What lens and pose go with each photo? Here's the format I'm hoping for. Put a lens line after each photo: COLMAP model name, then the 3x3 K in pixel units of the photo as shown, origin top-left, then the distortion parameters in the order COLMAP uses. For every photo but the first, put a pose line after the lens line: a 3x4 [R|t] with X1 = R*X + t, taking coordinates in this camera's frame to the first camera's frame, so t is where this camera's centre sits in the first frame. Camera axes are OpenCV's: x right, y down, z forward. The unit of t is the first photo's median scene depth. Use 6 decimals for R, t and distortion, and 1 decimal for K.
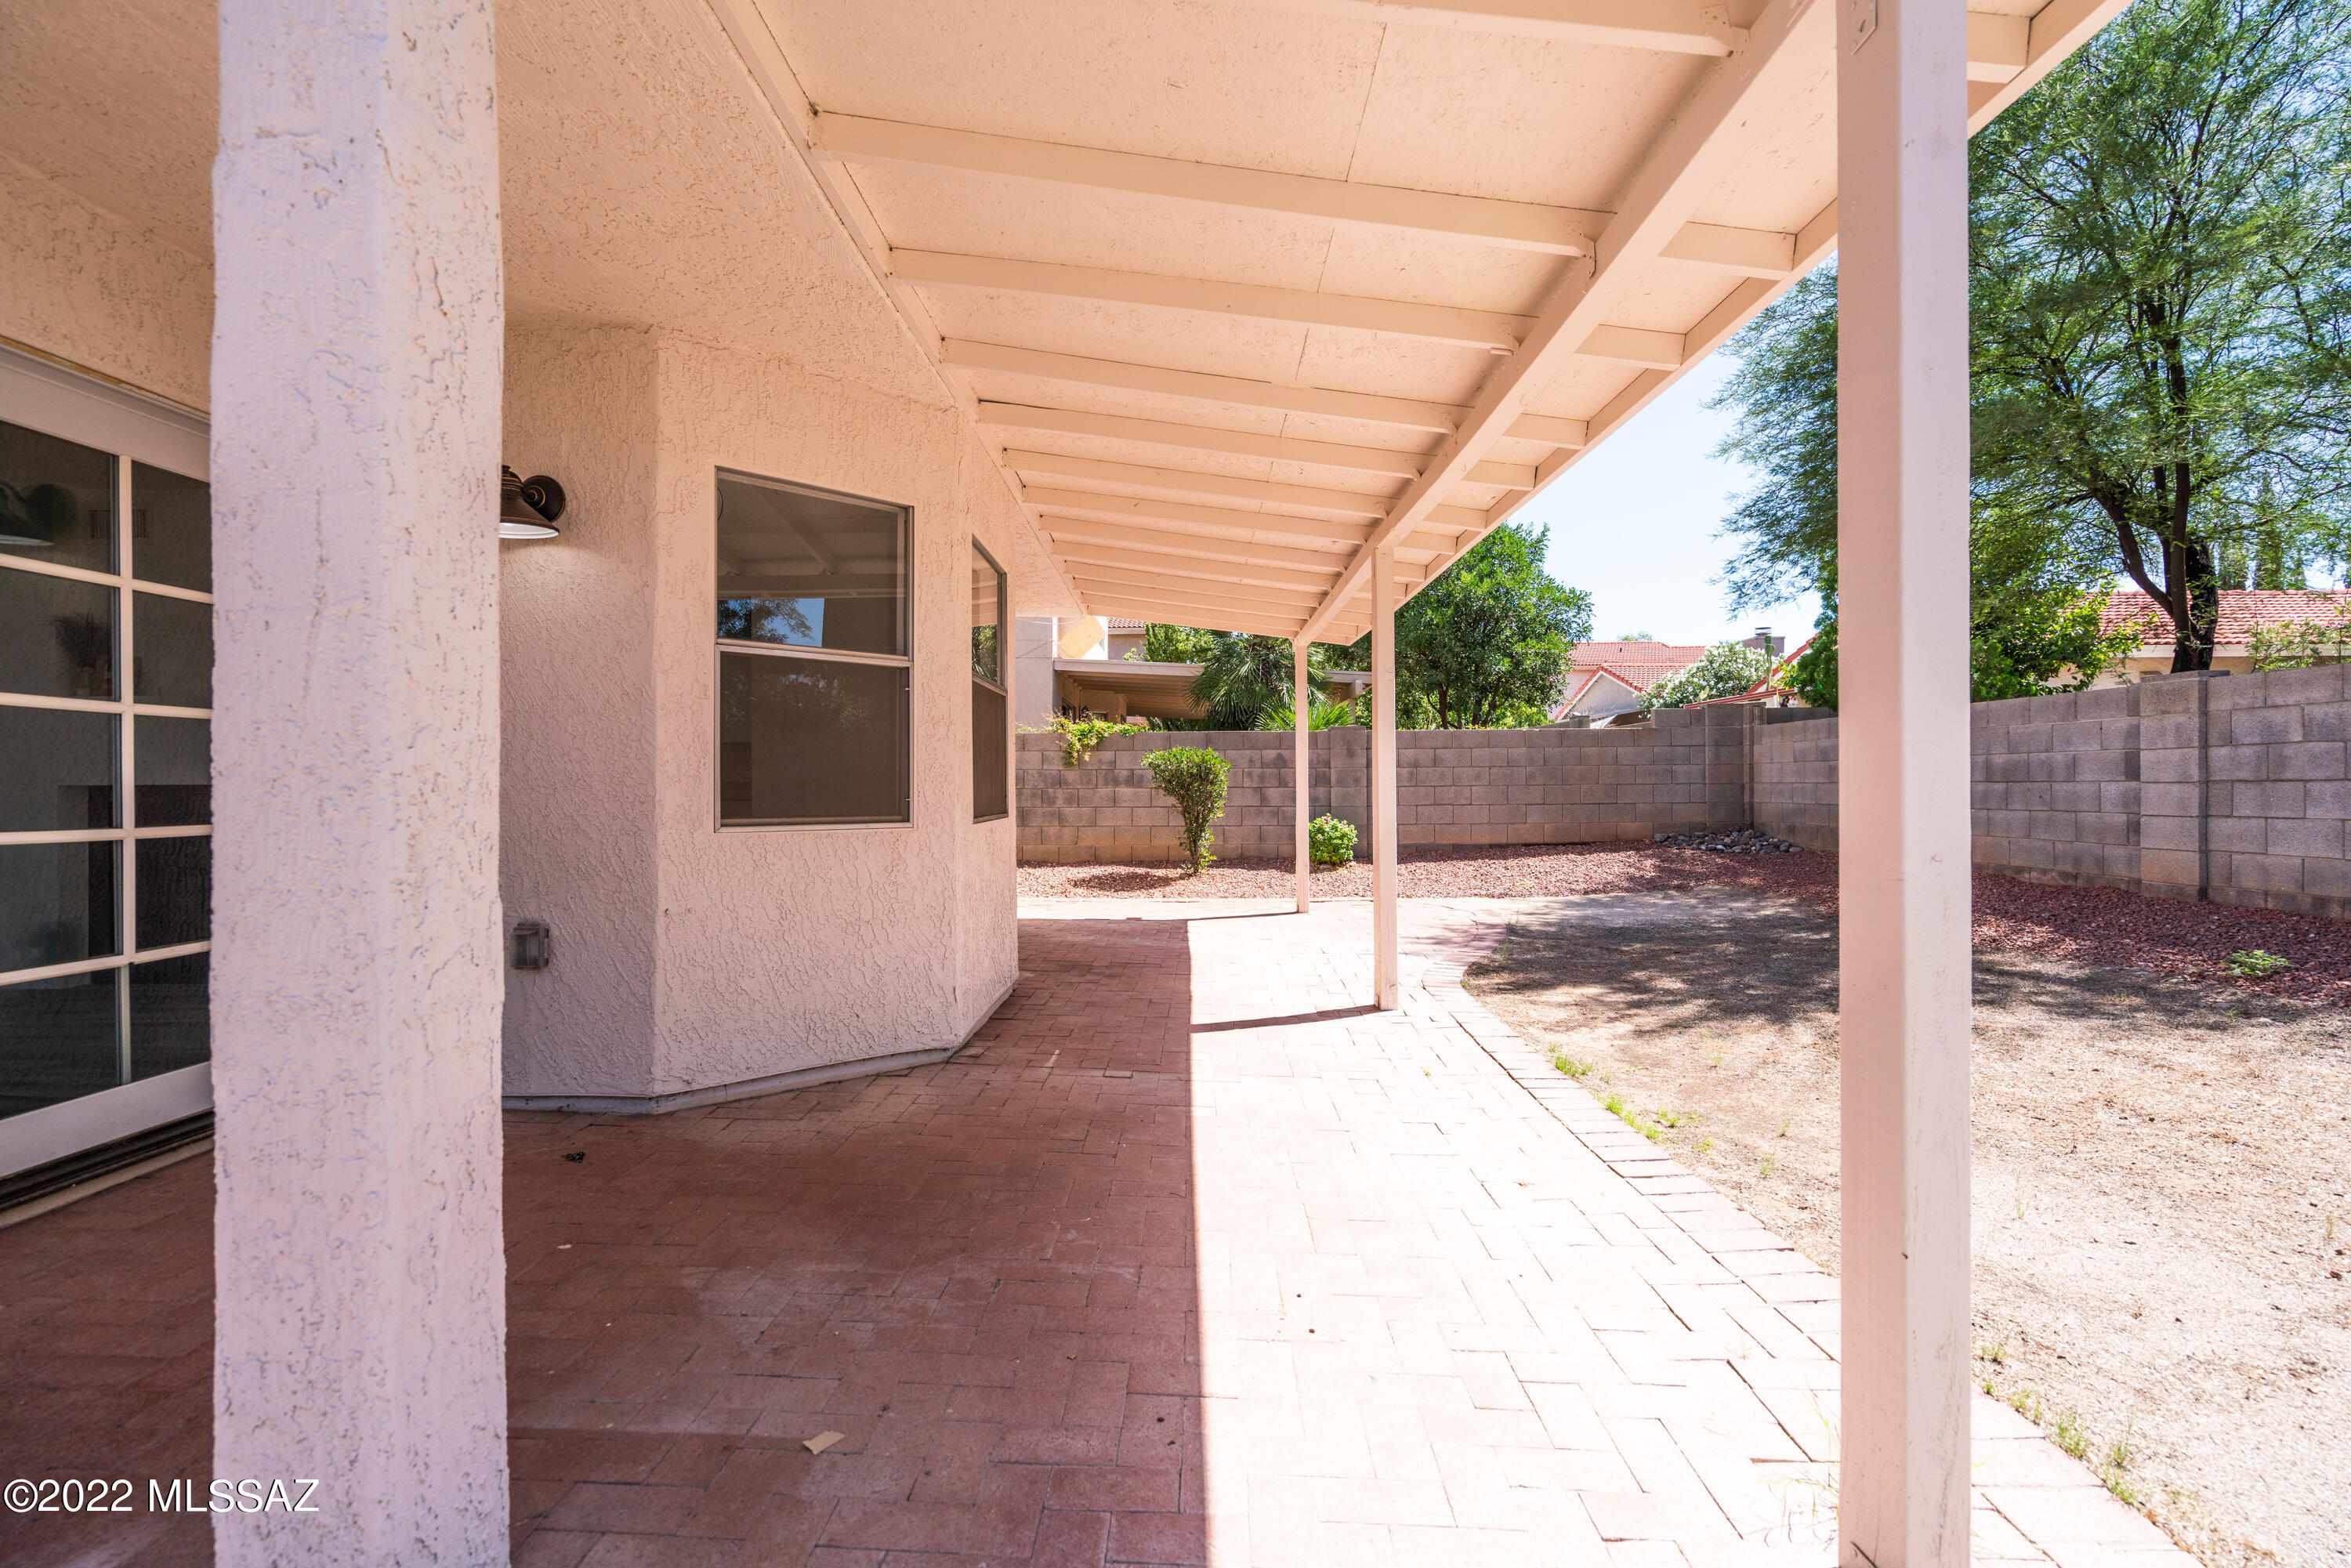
lens RADIAL K [[1062.9, 0, 1175.4], [0, 1062.9, 784.5], [0, 0, 1]] dist [-0.009334, 0.004482]
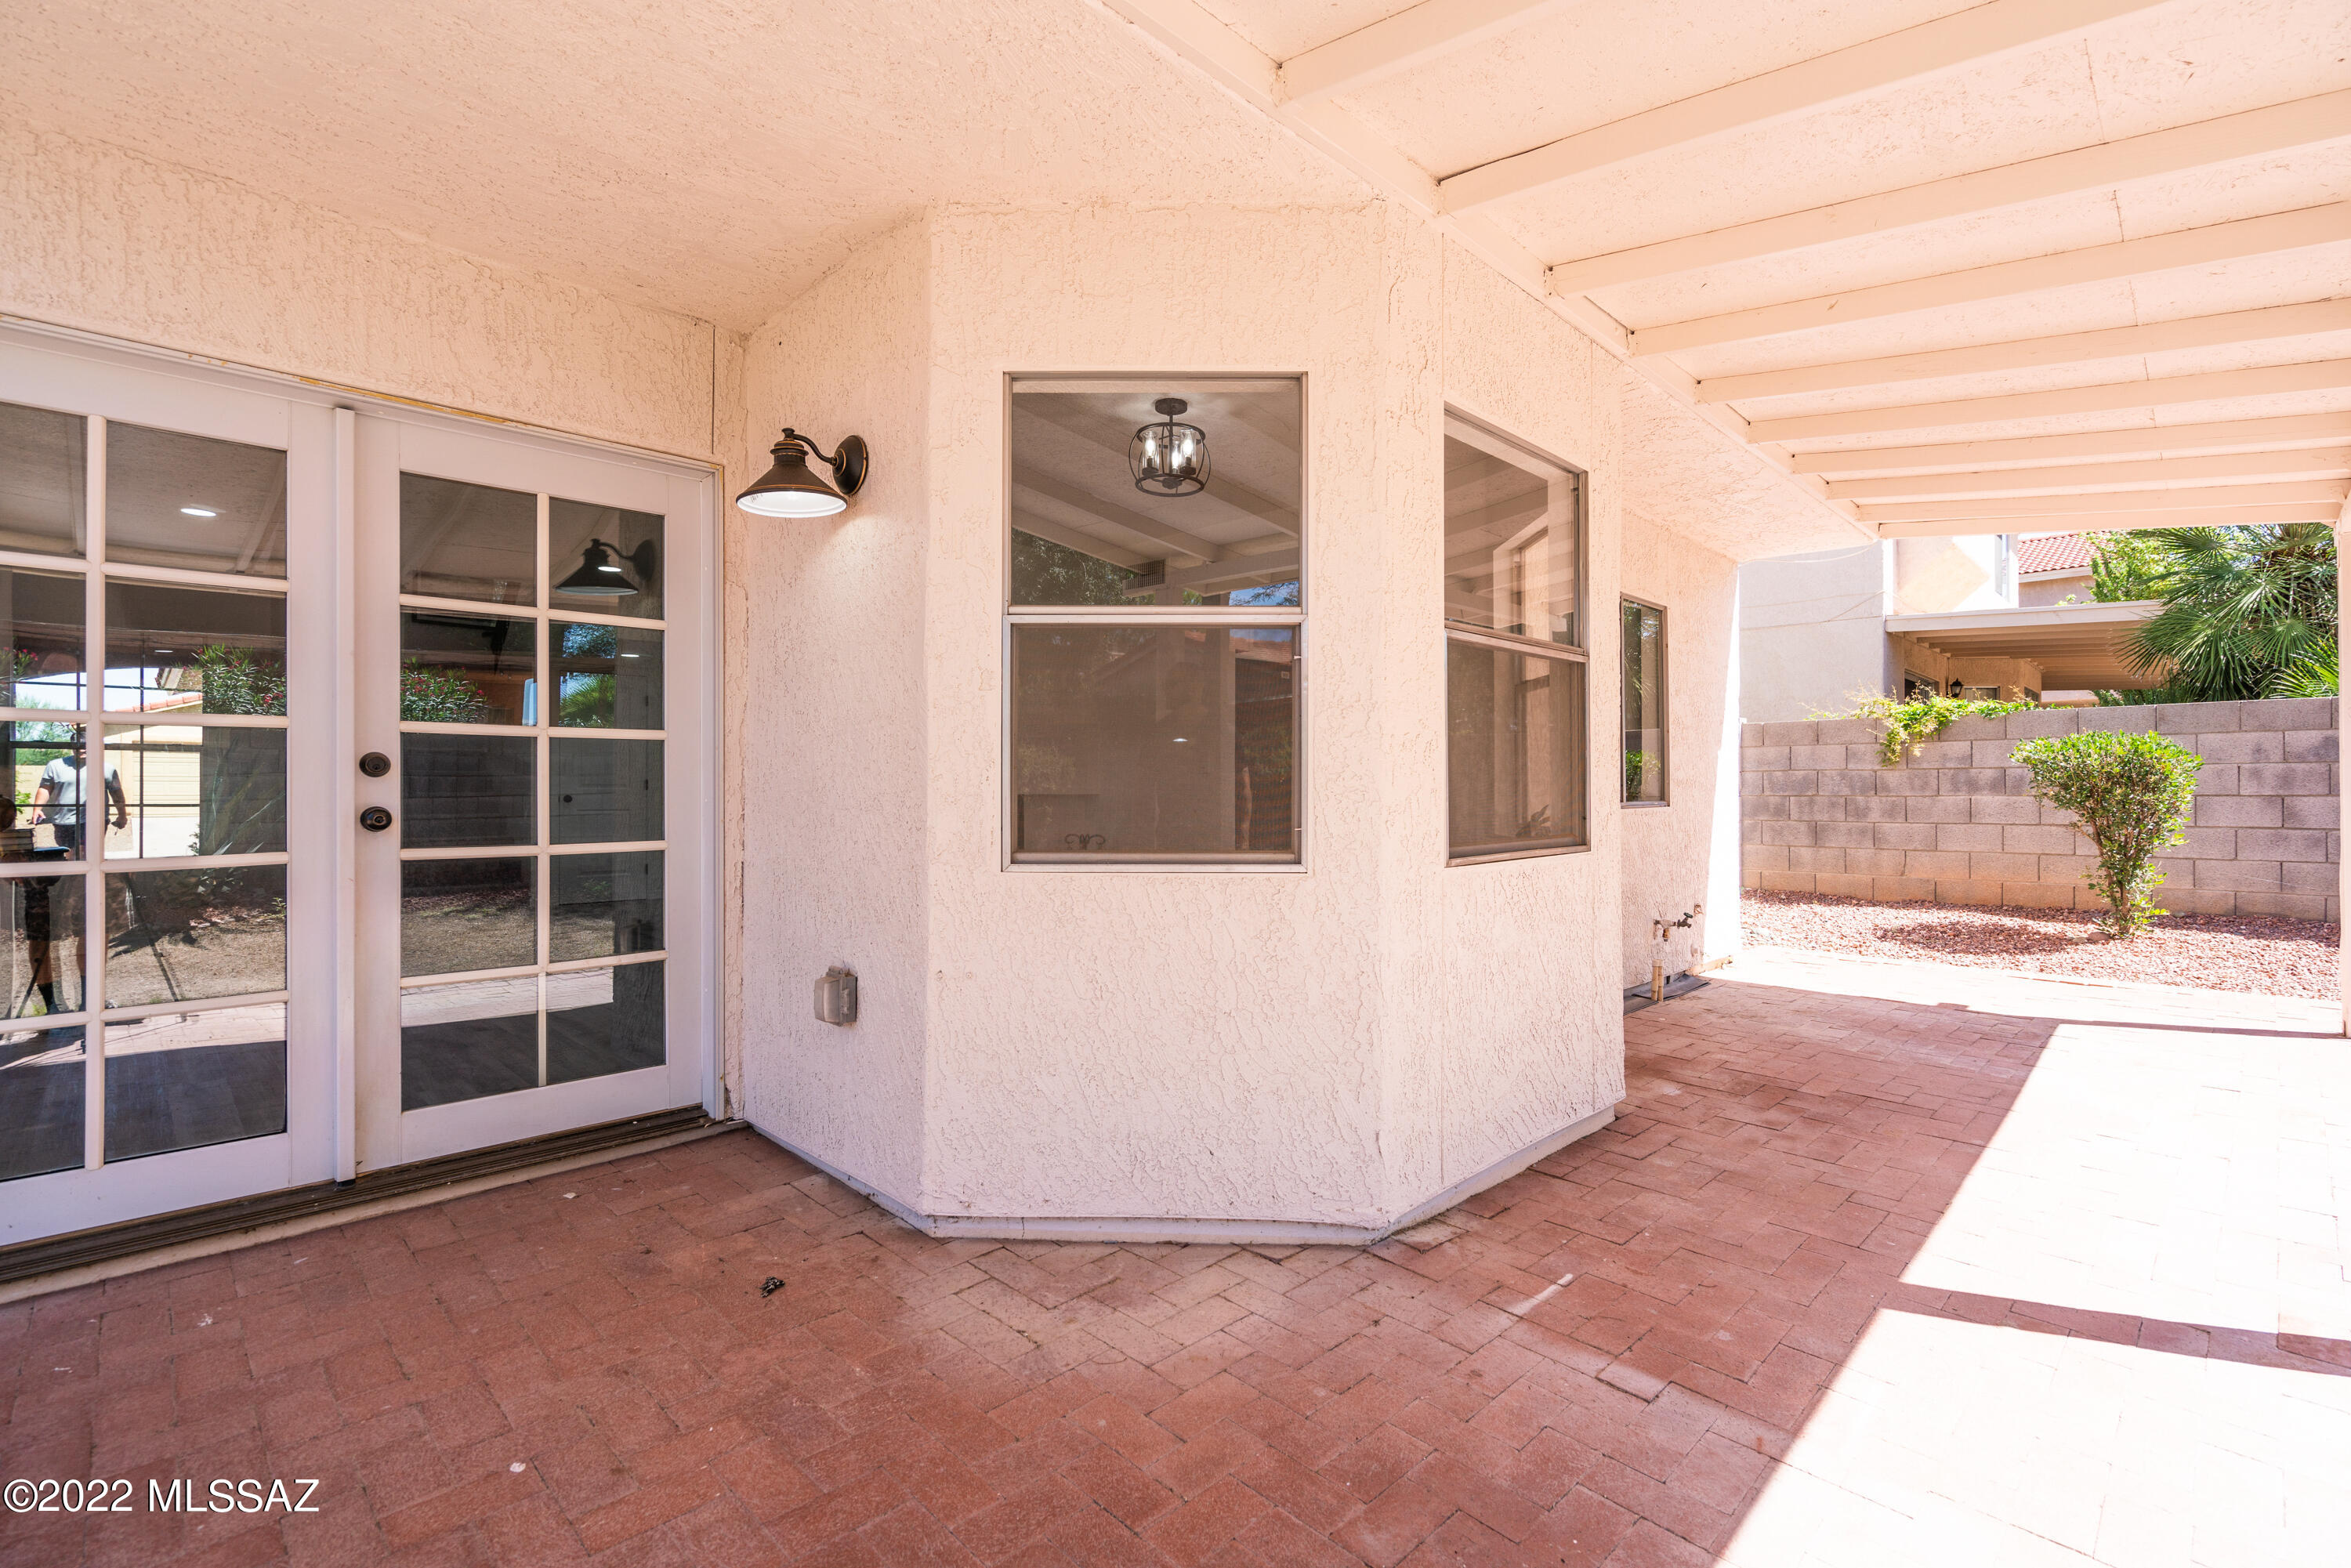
lens RADIAL K [[1062.9, 0, 1169.2], [0, 1062.9, 784.8], [0, 0, 1]] dist [-0.009334, 0.004482]
pose [[0.717262, -0.000986, -0.696803, 0.134756], [0.001327, 0.999999, -0.000048, -0.012146], [0.696802, -0.000890, 0.717263, 0.462224]]
